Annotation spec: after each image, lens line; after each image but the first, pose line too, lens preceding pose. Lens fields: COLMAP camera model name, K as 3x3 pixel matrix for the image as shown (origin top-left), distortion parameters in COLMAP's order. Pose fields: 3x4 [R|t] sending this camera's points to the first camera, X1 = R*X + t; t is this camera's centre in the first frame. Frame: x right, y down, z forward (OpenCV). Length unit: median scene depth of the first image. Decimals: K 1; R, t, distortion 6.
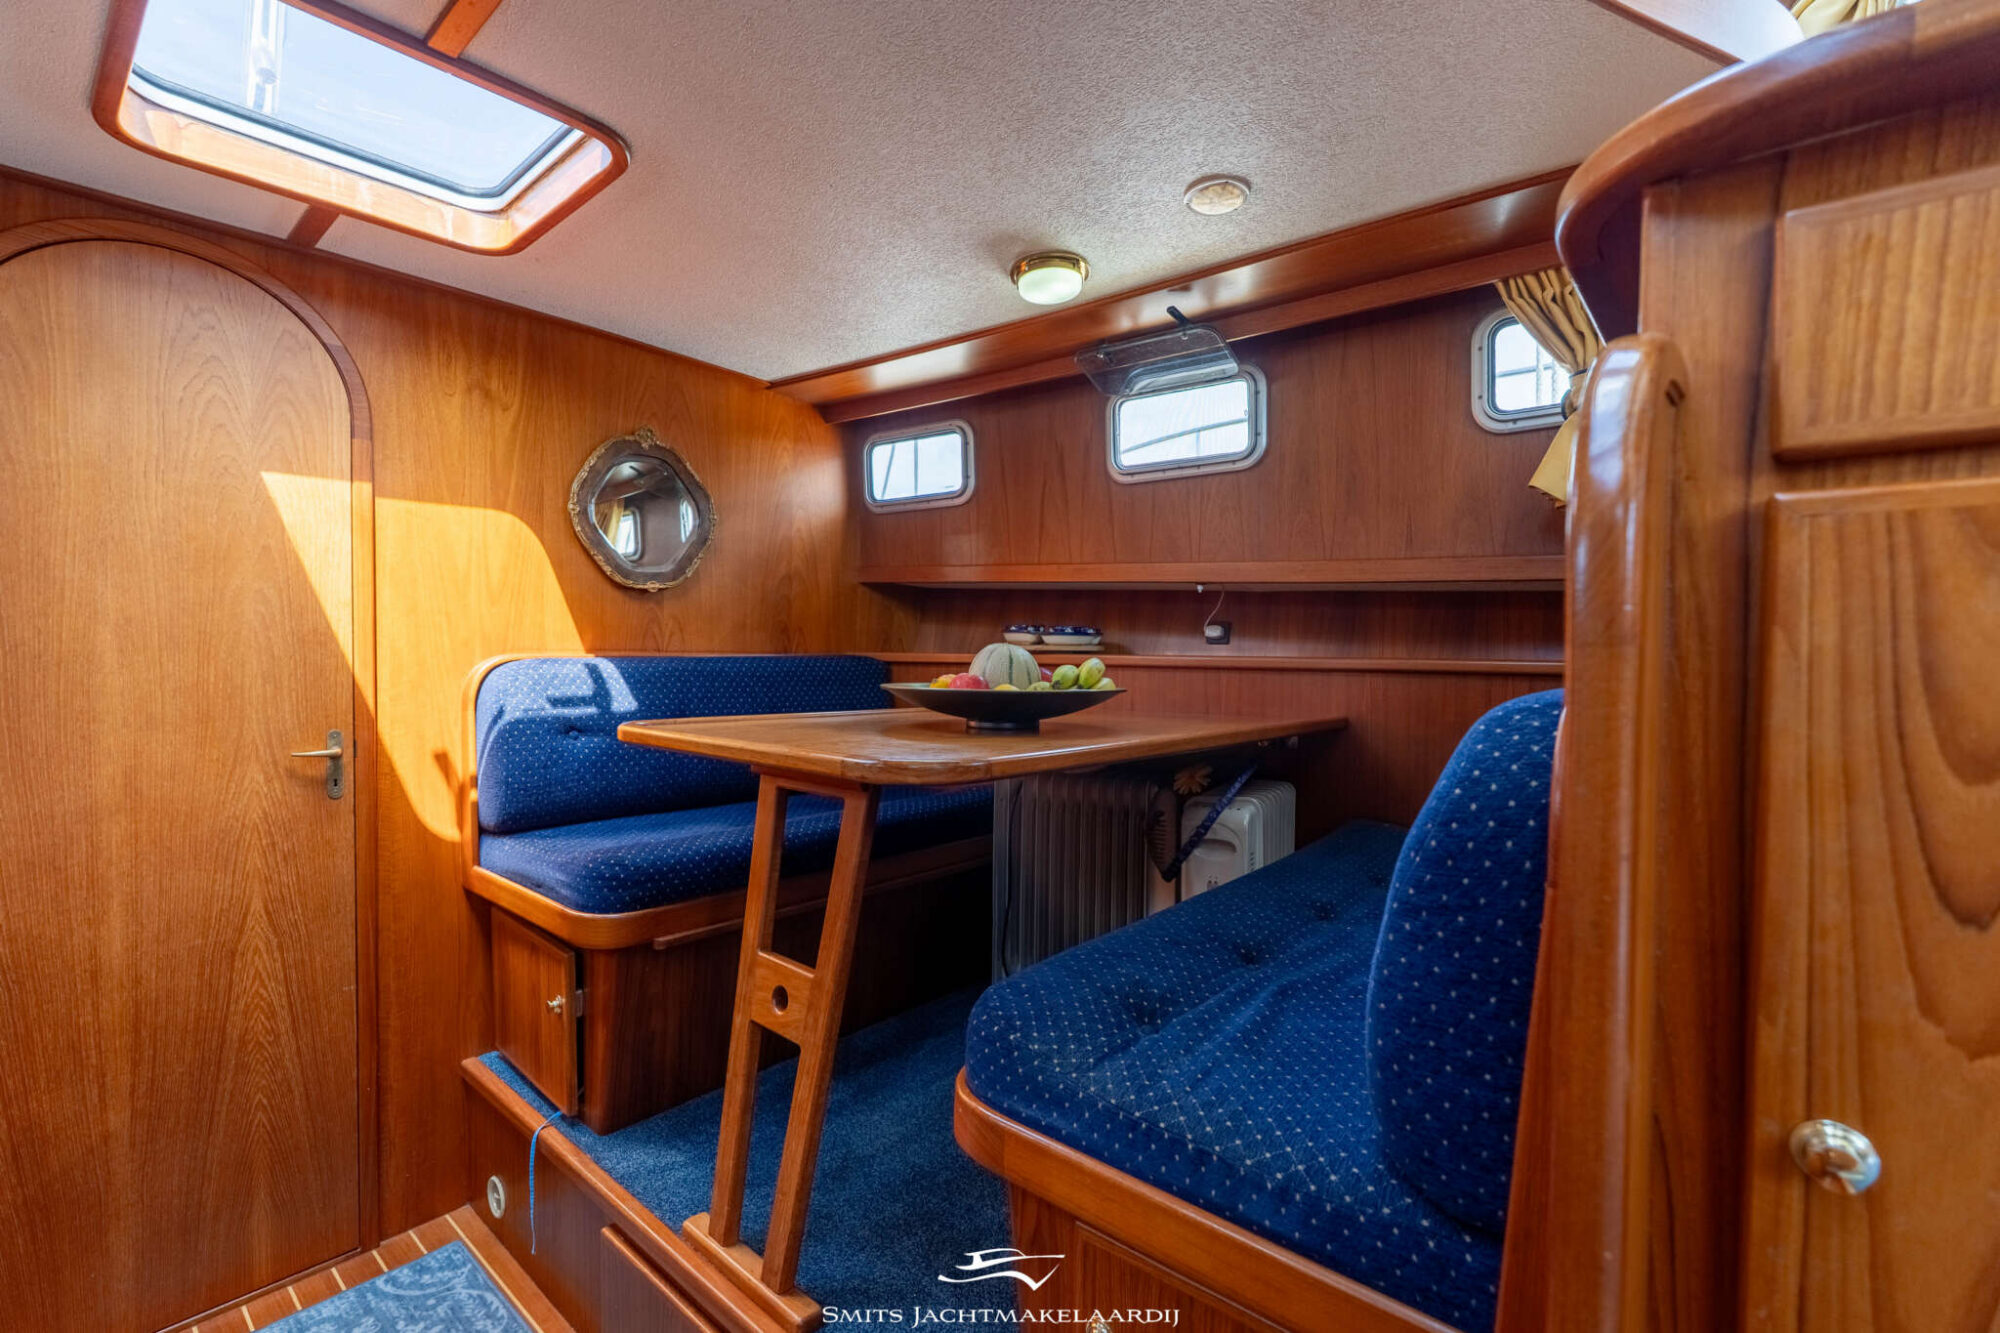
lens RADIAL K [[879.5, 0, 1000.9], [0, 879.5, 671.6], [0, 0, 1]] dist [-0.003659, 0.000335]
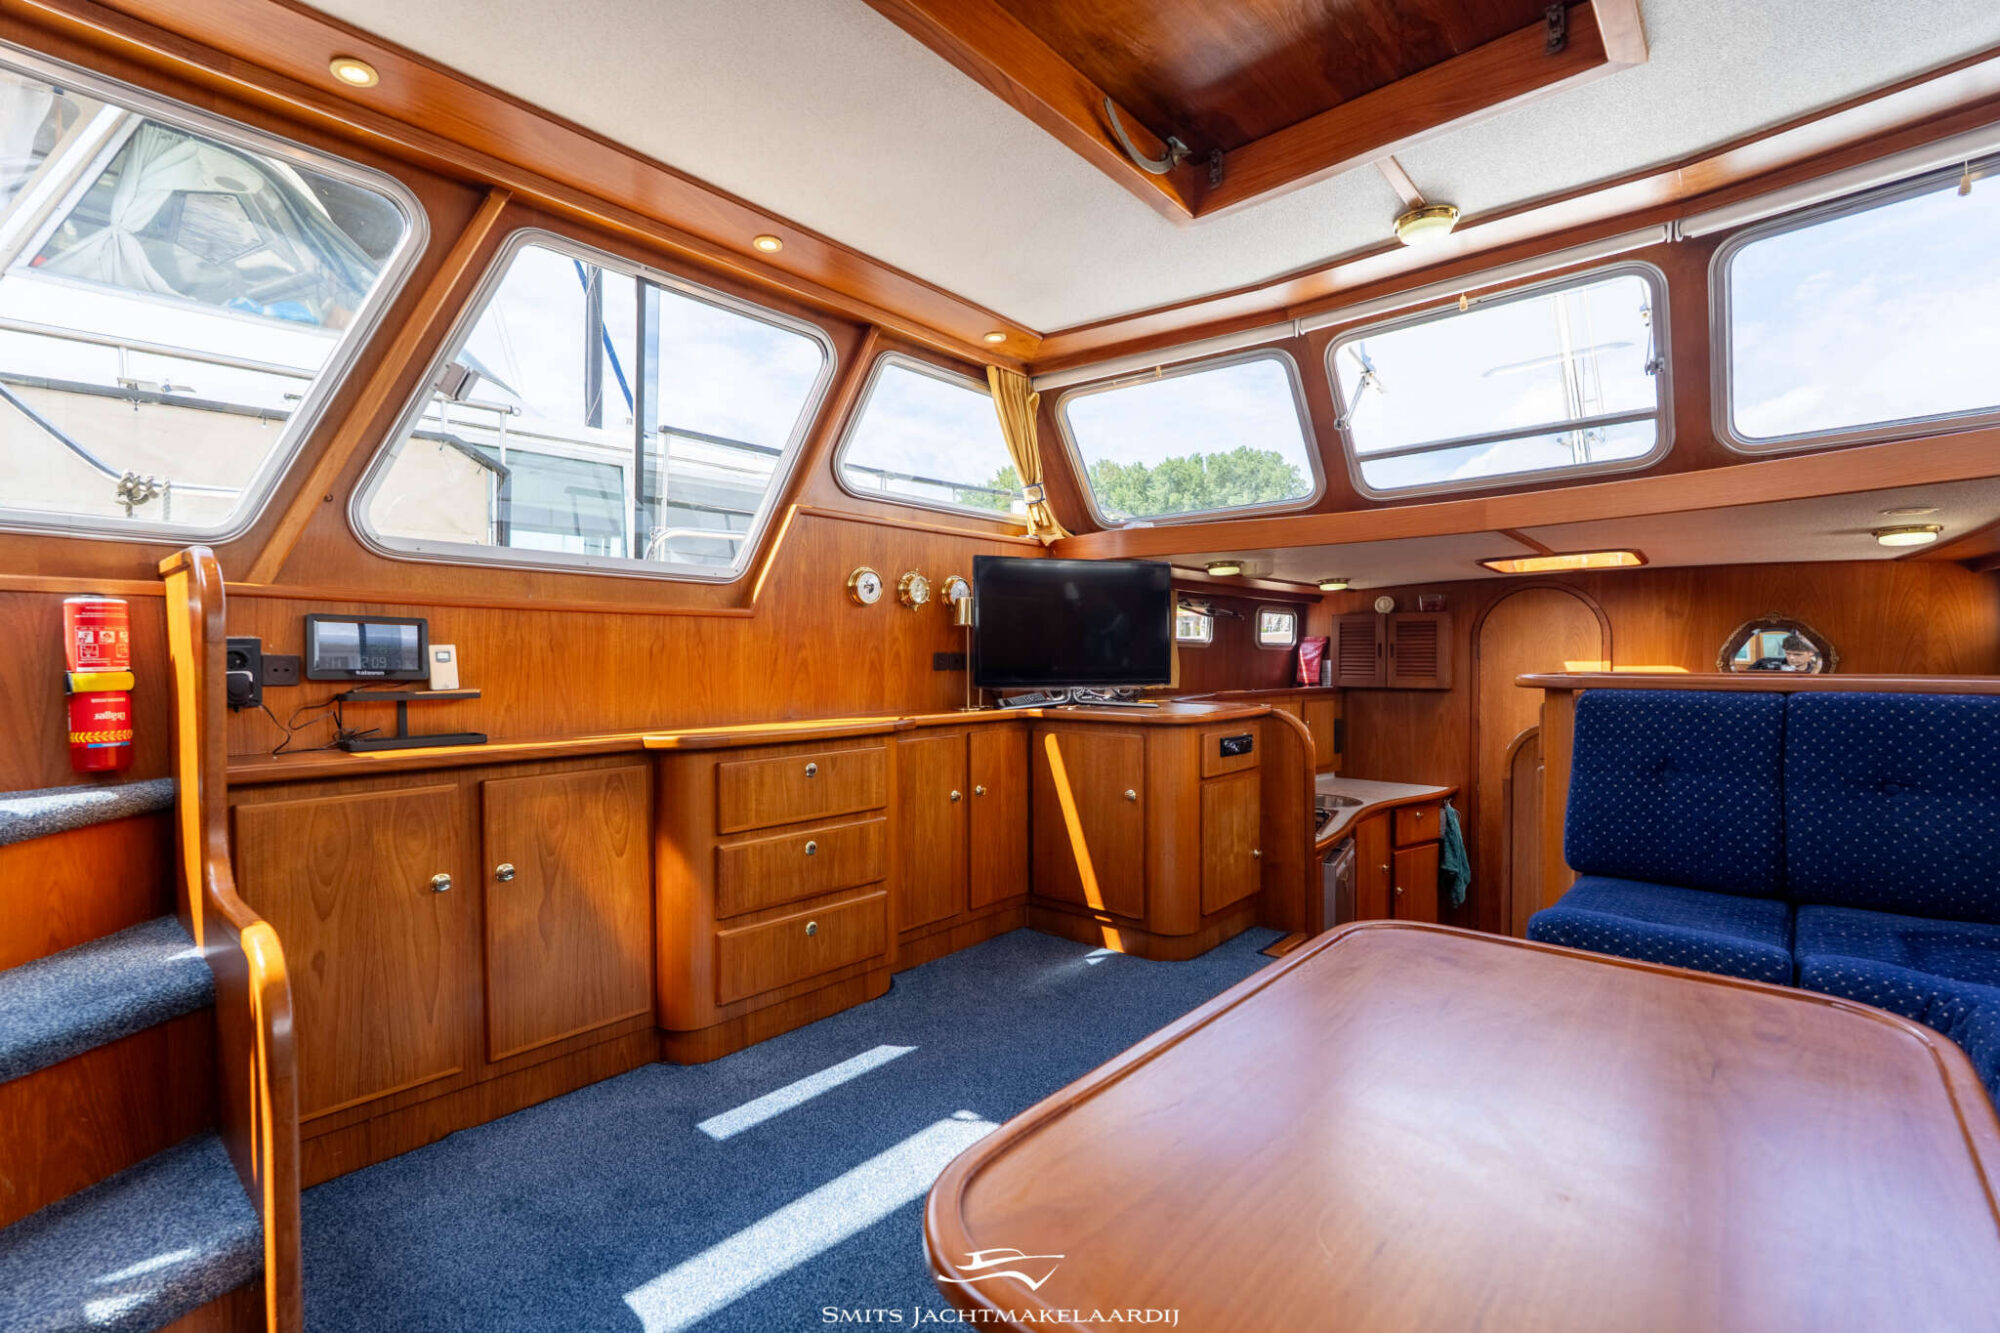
lens RADIAL K [[879.5, 0, 996.0], [0, 879.5, 668.7], [0, 0, 1]] dist [-0.003659, 0.000335]
pose [[-0.008652, 0.004593, -0.999952, 1.675865], [-0.021251, 0.999763, 0.004776, -0.182142], [0.999737, 0.021291, -0.008552, -0.625397]]
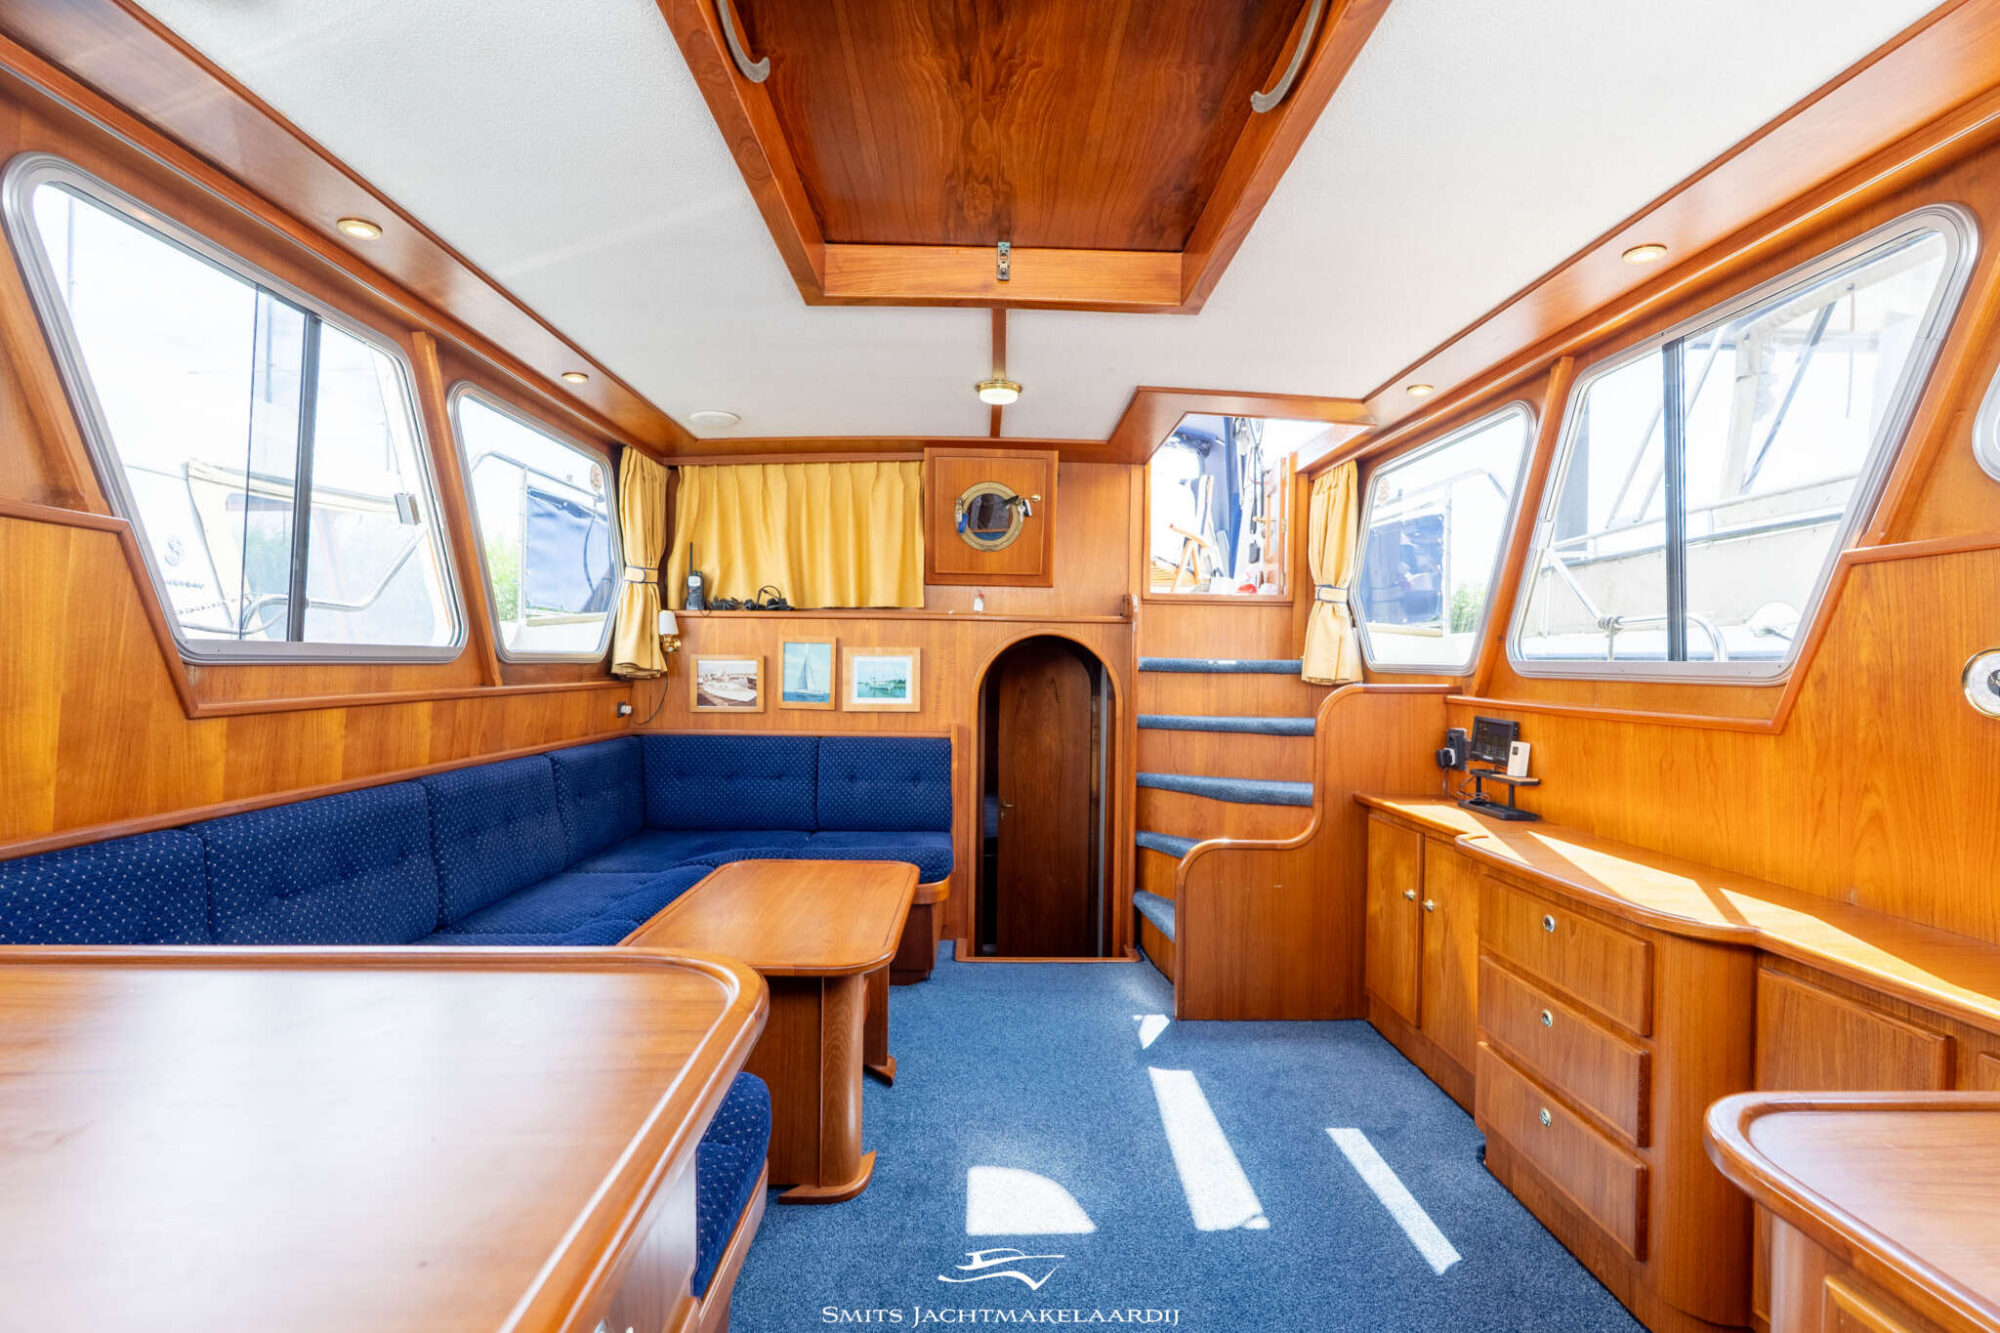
lens RADIAL K [[879.5, 0, 997.6], [0, 879.5, 668.9], [0, 0, 1]] dist [-0.003659, 0.000335]
pose [[-0.671413, -0.021203, 0.740780, 0.037599], [0.000151, 0.999587, 0.028747, -0.358827], [-0.741084, 0.019413, -0.671132, 0.297984]]
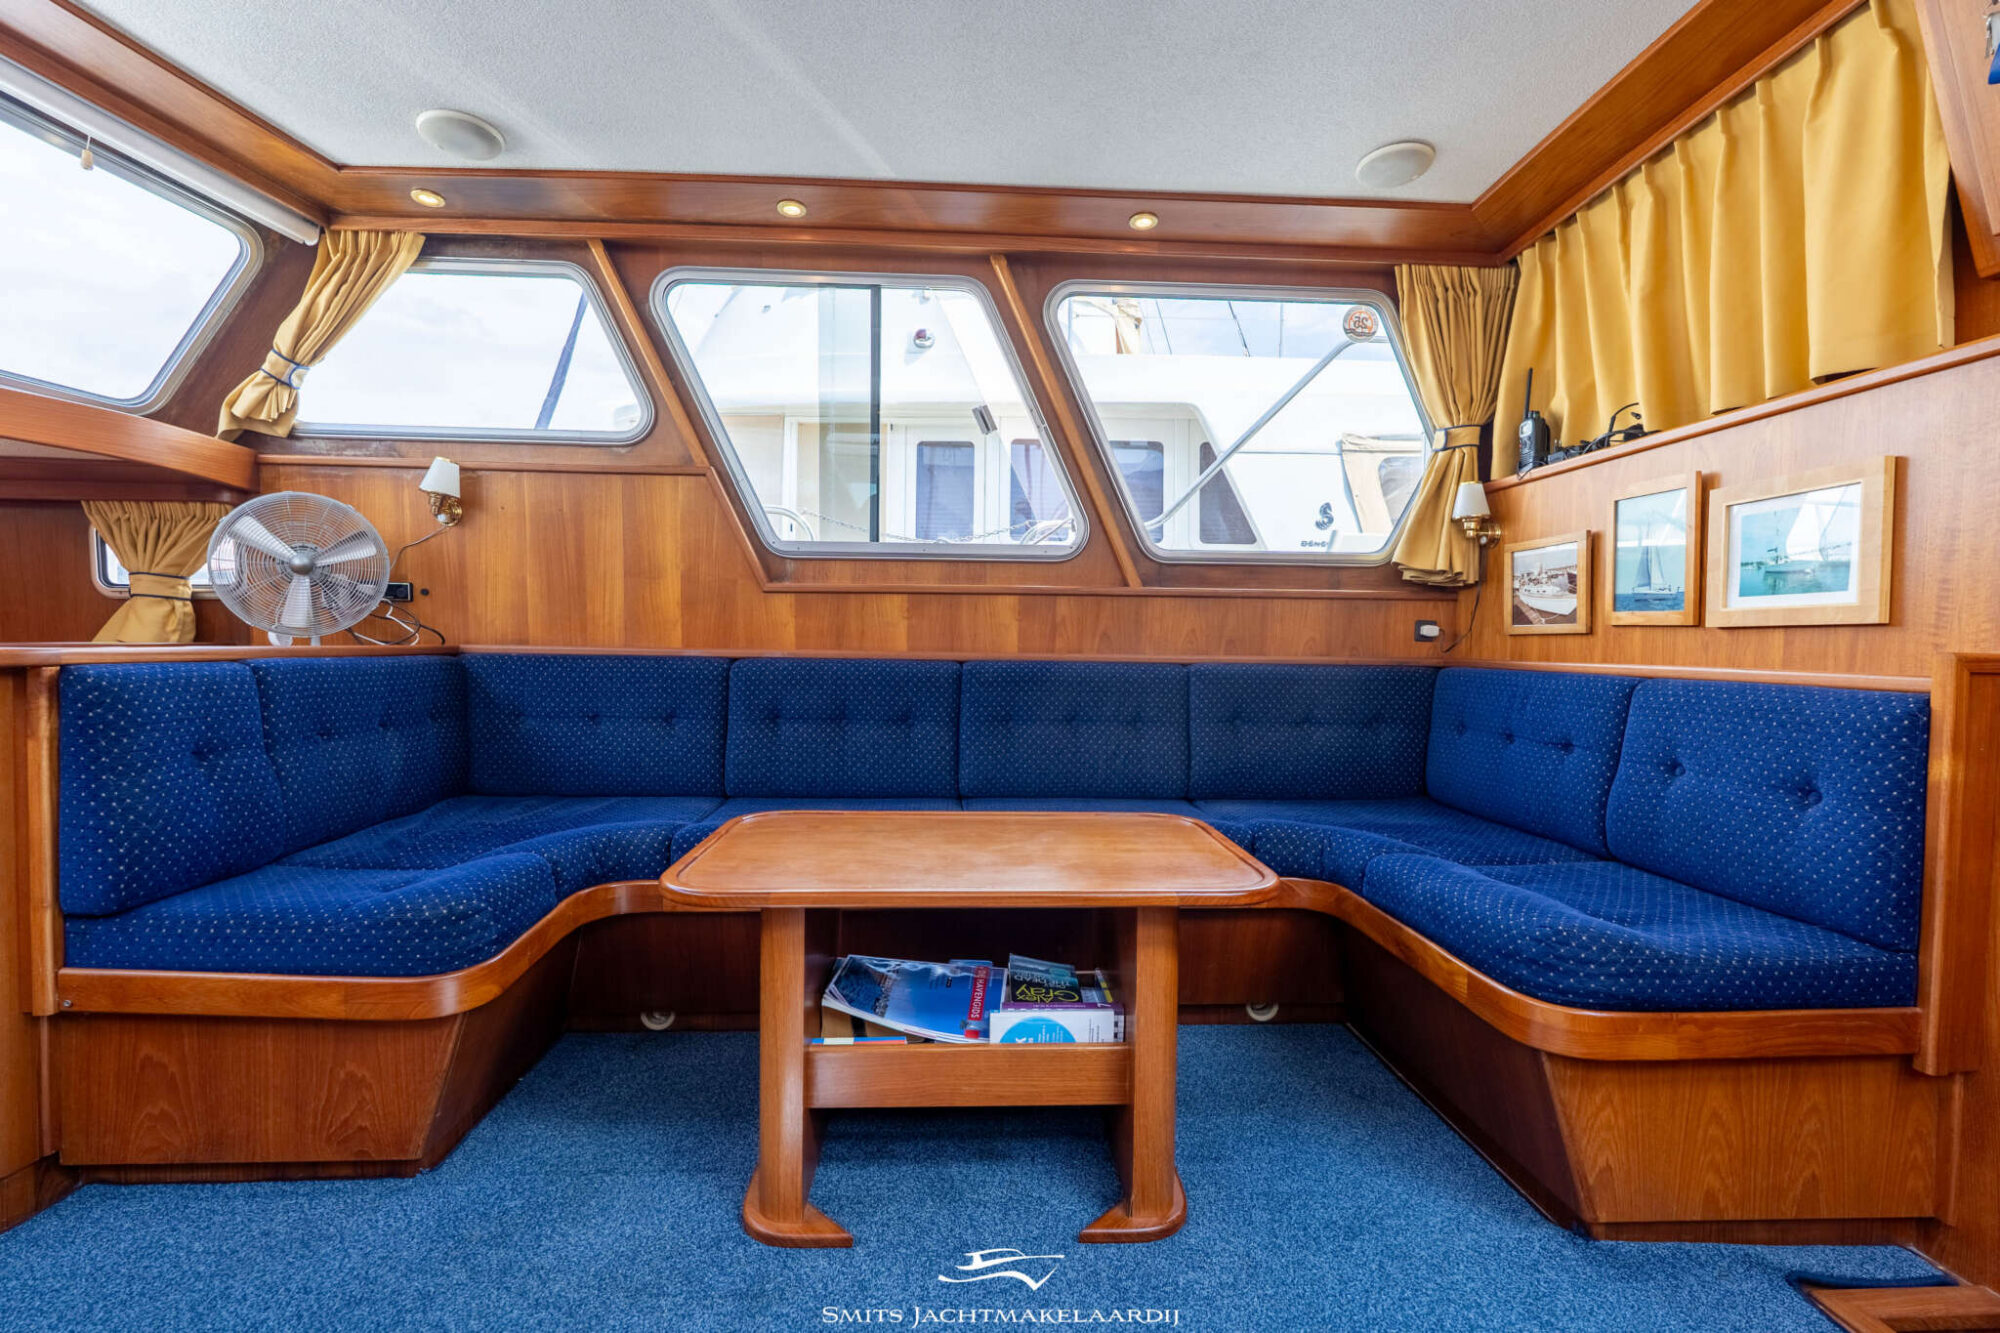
lens RADIAL K [[879.5, 0, 998.0], [0, 879.5, 666.3], [0, 0, 1]] dist [-0.003659, 0.000335]
pose [[0.716326, -0.019720, 0.697487, 0.605470], [0.010146, 0.999789, 0.017847, -0.171998], [-0.697692, -0.005708, 0.716375, -1.040085]]
